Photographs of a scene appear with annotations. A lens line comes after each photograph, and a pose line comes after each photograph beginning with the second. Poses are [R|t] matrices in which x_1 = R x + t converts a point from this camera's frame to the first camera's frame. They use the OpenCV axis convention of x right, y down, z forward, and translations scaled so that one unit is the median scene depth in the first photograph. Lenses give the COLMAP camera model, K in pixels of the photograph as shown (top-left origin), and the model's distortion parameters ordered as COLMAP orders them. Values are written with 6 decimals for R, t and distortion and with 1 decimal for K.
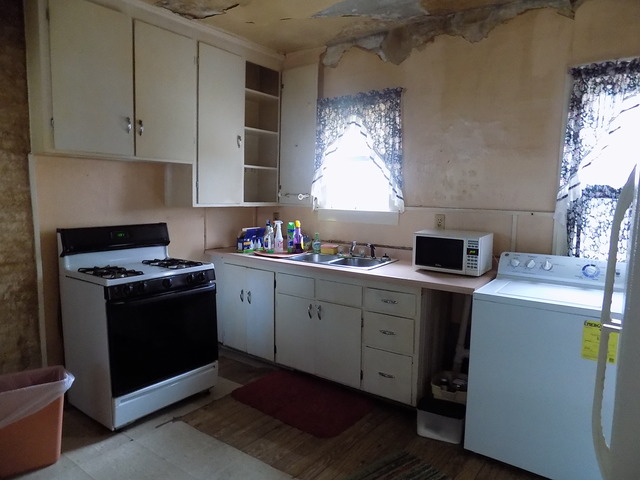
lens RADIAL K [[427.6, 0, 324.4], [0, 427.6, 236.4], [0, 0, 1]] dist [-0.097056, 0.085852]
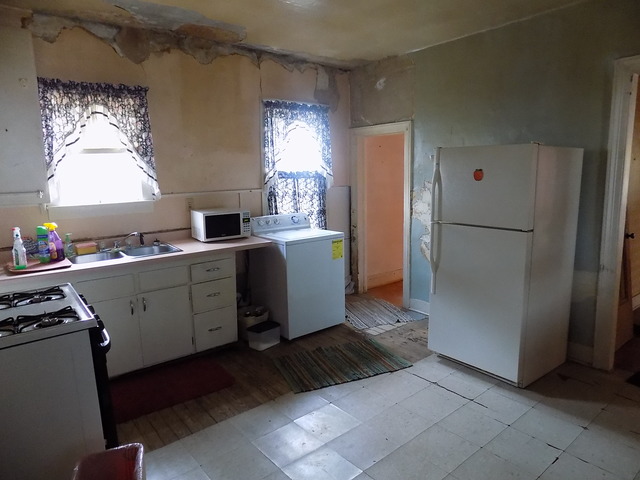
lens RADIAL K [[427.6, 0, 324.4], [0, 427.6, 236.4], [0, 0, 1]] dist [-0.097056, 0.085852]
pose [[0.255448, -0.175695, 0.950725, -0.842830], [0.116895, 0.981748, 0.150020, -0.083654], [-0.959730, 0.072812, 0.271323, 0.301847]]
